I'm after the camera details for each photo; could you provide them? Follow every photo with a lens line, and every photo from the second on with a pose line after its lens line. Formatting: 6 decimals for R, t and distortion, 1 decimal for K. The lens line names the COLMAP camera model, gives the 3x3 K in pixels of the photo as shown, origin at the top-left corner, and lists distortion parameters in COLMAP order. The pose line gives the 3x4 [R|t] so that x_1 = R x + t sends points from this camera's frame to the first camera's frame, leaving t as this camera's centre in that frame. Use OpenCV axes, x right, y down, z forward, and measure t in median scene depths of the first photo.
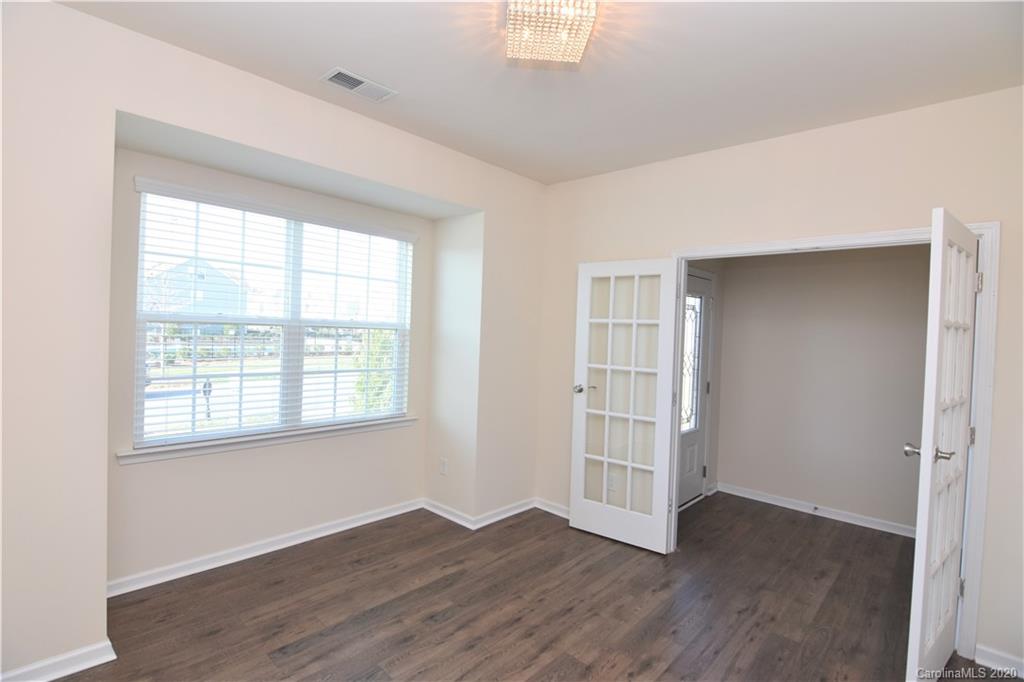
lens RADIAL K [[485.4, 0, 513.8], [0, 485.4, 334.4], [0, 0, 1]] dist [-0.035748, -0.007236]
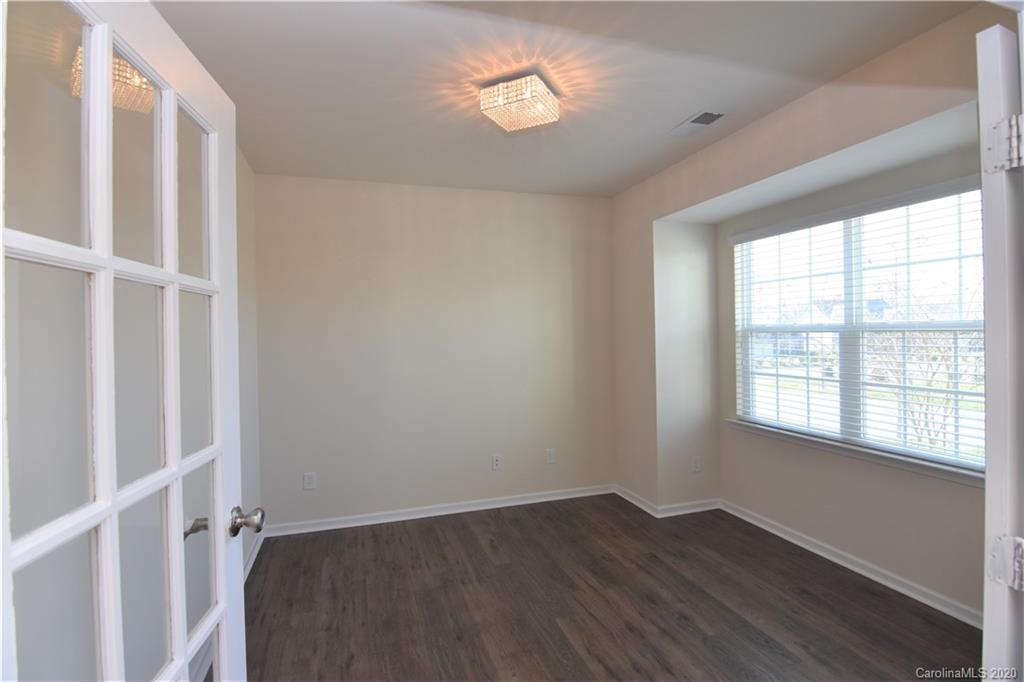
lens RADIAL K [[492.3, 0, 510.9], [0, 492.3, 336.9], [0, 0, 1]] dist [-0.009275, -0.008336]
pose [[-0.495689, -0.021658, -0.868230, 0.797915], [-0.007901, 0.999760, -0.020429, 0.019510], [0.868464, -0.003266, -0.495741, 1.036170]]
